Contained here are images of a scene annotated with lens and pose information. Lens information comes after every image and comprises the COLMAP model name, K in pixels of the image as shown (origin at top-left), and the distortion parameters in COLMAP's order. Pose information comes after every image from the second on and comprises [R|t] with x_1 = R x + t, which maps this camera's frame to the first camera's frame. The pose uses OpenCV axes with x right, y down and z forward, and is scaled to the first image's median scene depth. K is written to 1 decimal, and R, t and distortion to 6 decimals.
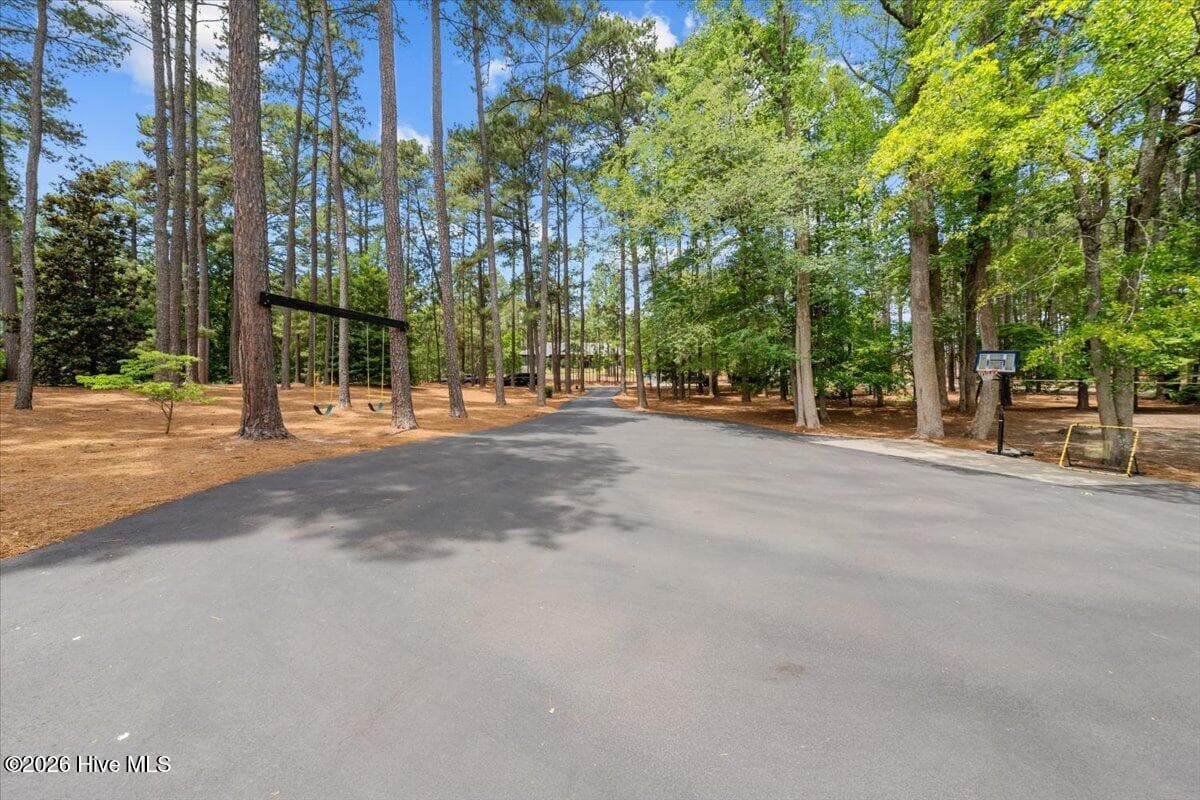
lens RADIAL K [[409.5, 0, 597.0], [0, 409.5, 393.3], [0, 0, 1]] dist [-0.000487, -0.000021]
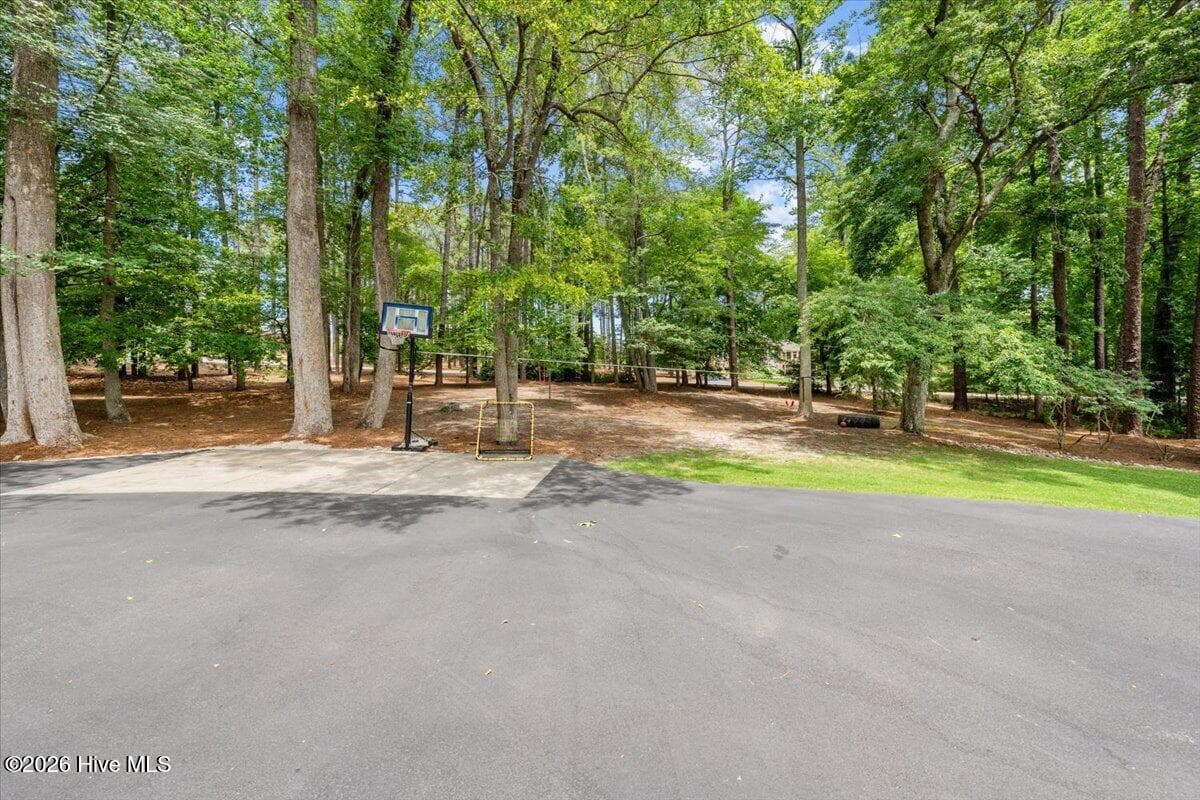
lens RADIAL K [[409.5, 0, 597.0], [0, 409.5, 393.3], [0, 0, 1]] dist [-0.000487, -0.000021]
pose [[0.259970, -0.032135, 0.965082, 0.278892], [-0.004179, 0.999399, 0.034404, 0.016428], [-0.965608, -0.012977, 0.259680, 0.367781]]
